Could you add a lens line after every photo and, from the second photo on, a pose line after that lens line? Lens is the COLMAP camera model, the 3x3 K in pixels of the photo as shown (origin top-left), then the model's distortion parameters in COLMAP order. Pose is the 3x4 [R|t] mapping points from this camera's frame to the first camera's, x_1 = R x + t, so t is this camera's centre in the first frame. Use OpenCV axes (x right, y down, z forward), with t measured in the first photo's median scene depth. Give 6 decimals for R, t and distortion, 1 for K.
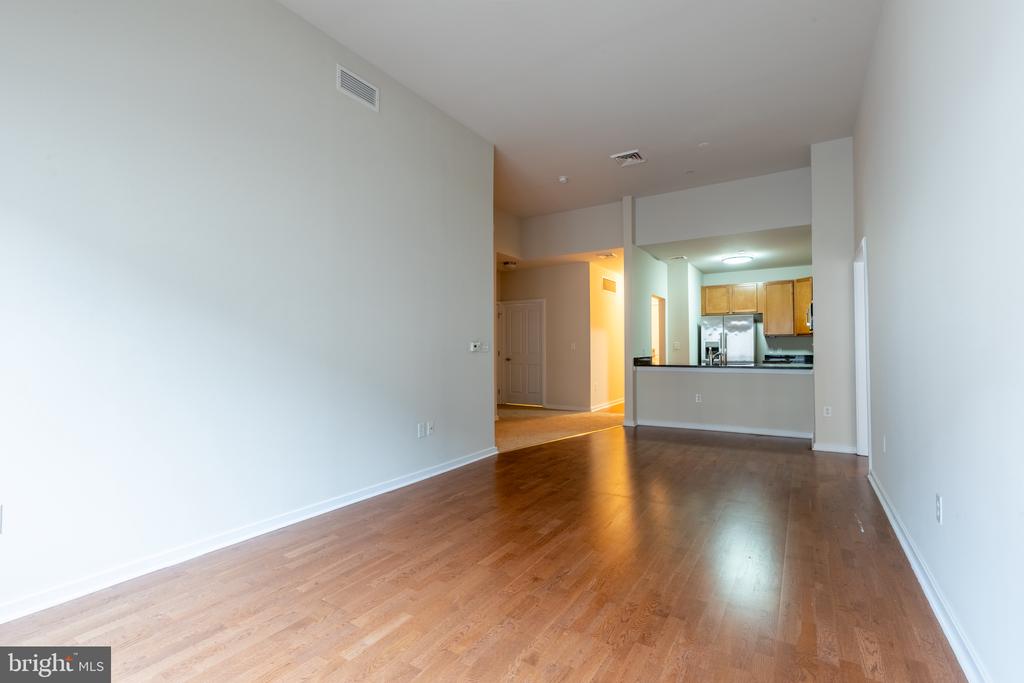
lens RADIAL K [[480.6, 0, 512.0], [0, 480.6, 341.5], [0, 0, 1]] dist [0.000152, -0.000213]
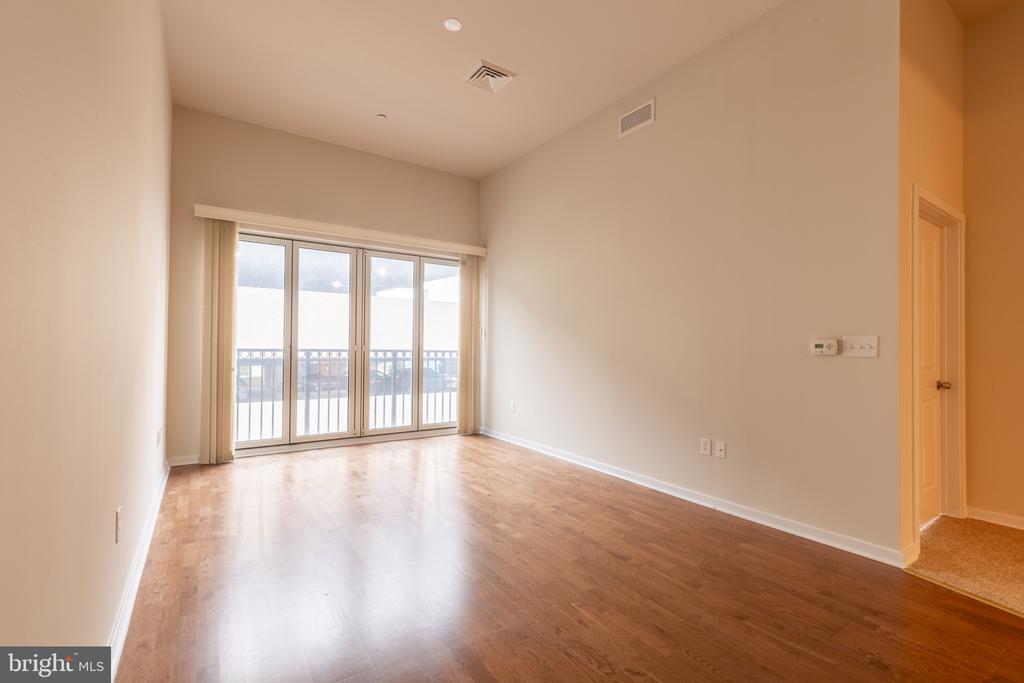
lens RADIAL K [[457.7, 0, 512.0], [0, 457.7, 341.5], [0, 0, 1]] dist [0.001781, -0.000405]
pose [[-0.411910, -0.010474, -0.911164, 0.781562], [0.004799, 0.999895, -0.013664, 0.012962], [0.911212, -0.010001, -0.411817, 1.174808]]
